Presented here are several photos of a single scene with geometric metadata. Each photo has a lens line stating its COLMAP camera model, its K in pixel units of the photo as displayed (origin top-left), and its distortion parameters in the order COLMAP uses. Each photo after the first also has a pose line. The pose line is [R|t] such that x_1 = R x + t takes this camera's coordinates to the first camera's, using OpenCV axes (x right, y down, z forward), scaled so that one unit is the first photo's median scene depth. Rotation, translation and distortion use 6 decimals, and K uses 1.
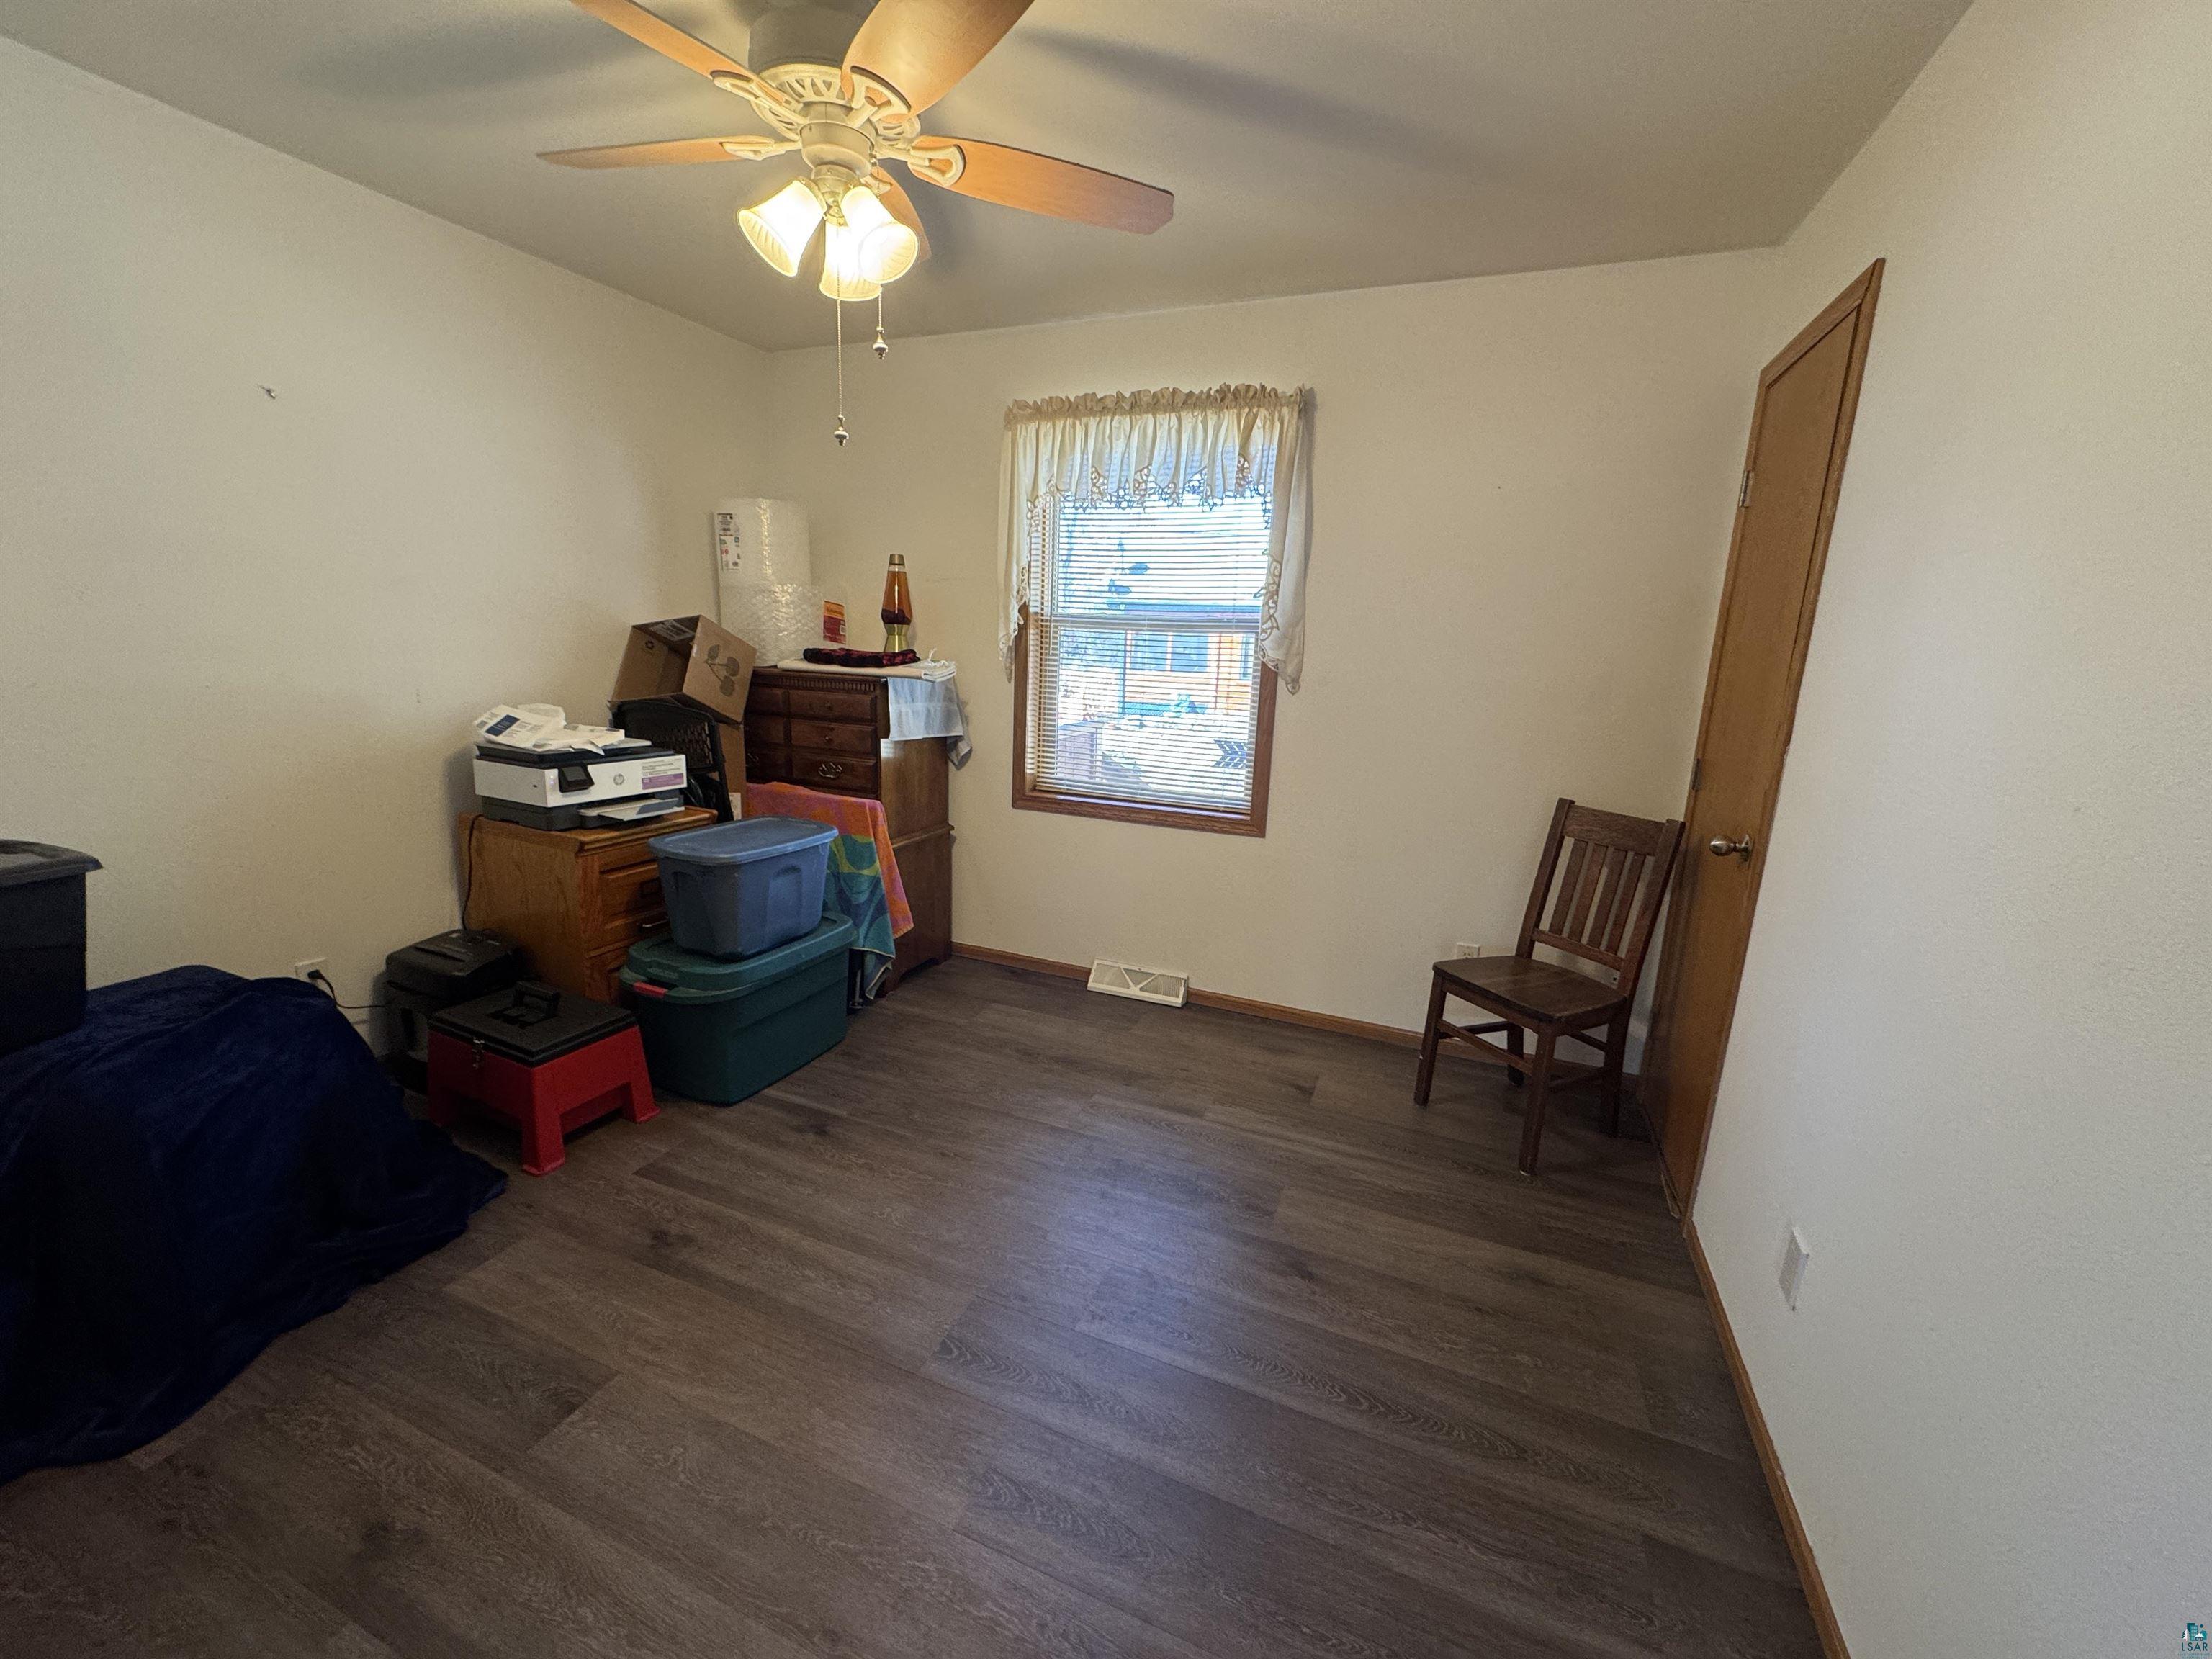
lens RADIAL K [[880.2, 0, 1099.8], [0, 880.2, 832.0], [0, 0, 1]] dist [-0.002600, 0.000873]
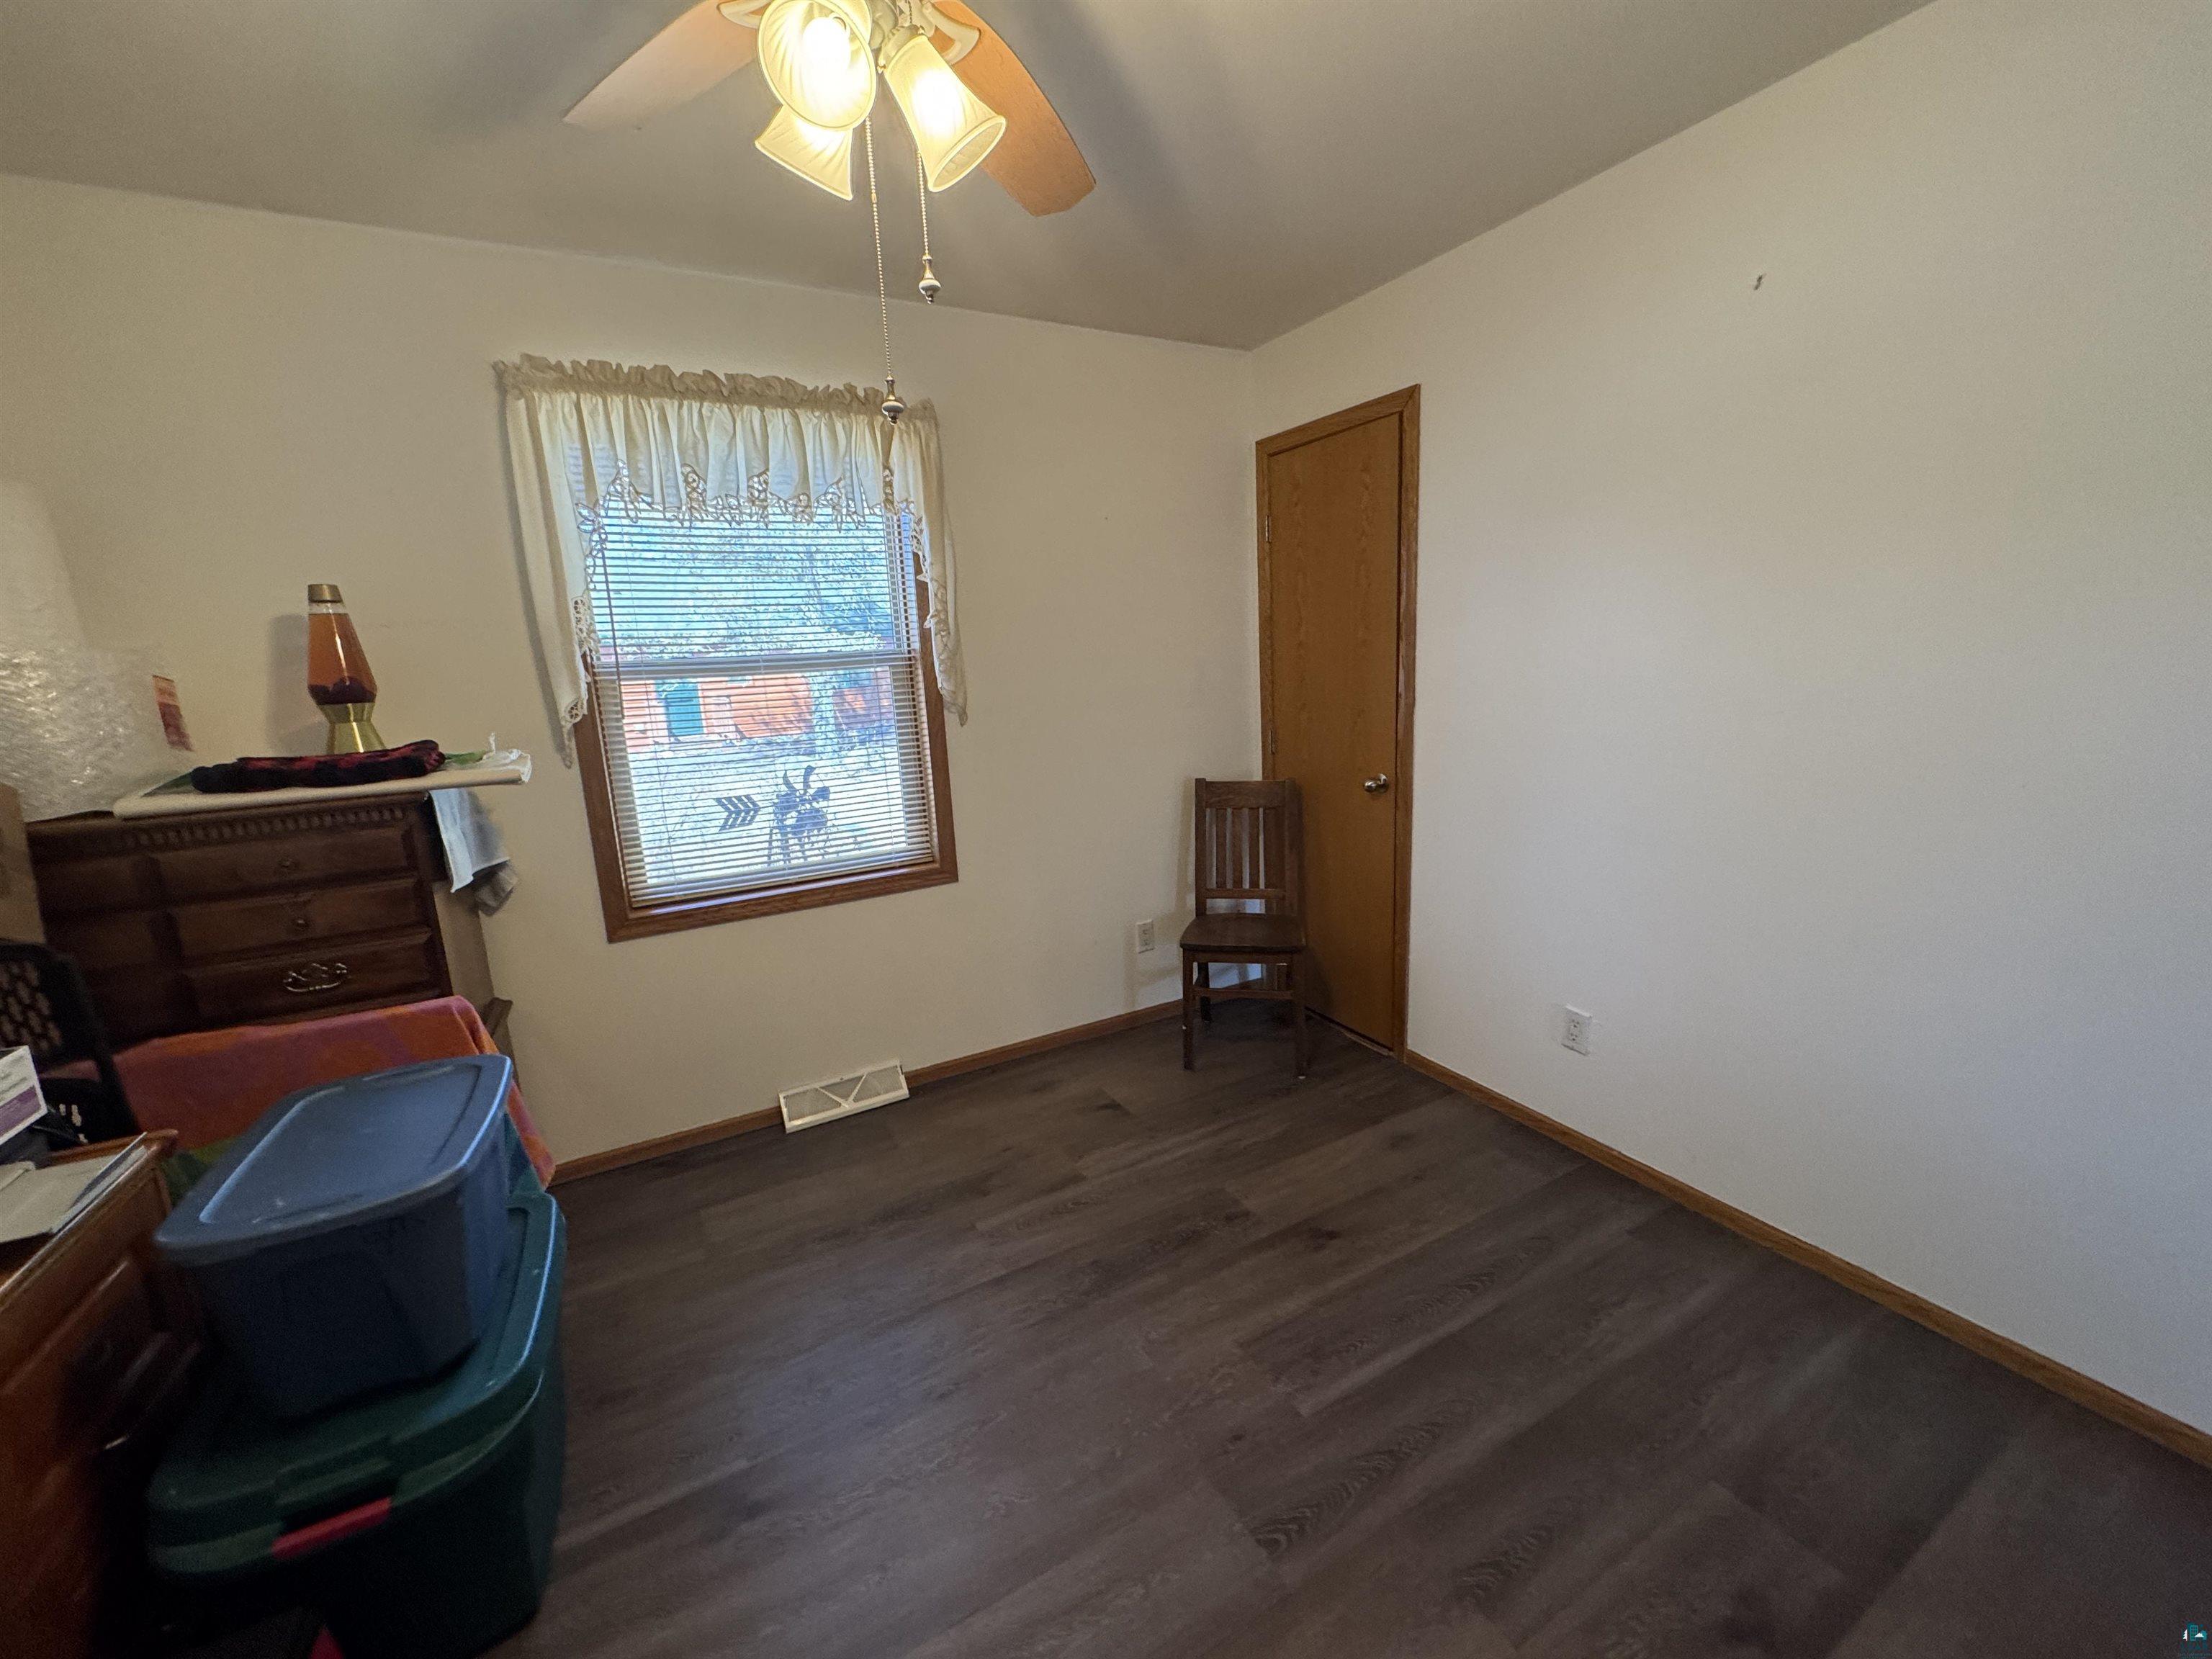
lens RADIAL K [[880.2, 0, 1100.1], [0, 880.2, 834.1], [0, 0, 1]] dist [-0.002600, 0.000873]
pose [[0.620050, -0.225991, 0.751309, -0.426709], [0.239174, 0.966481, 0.093325, -0.097765], [-0.747217, 0.121827, 0.653318, 0.287332]]
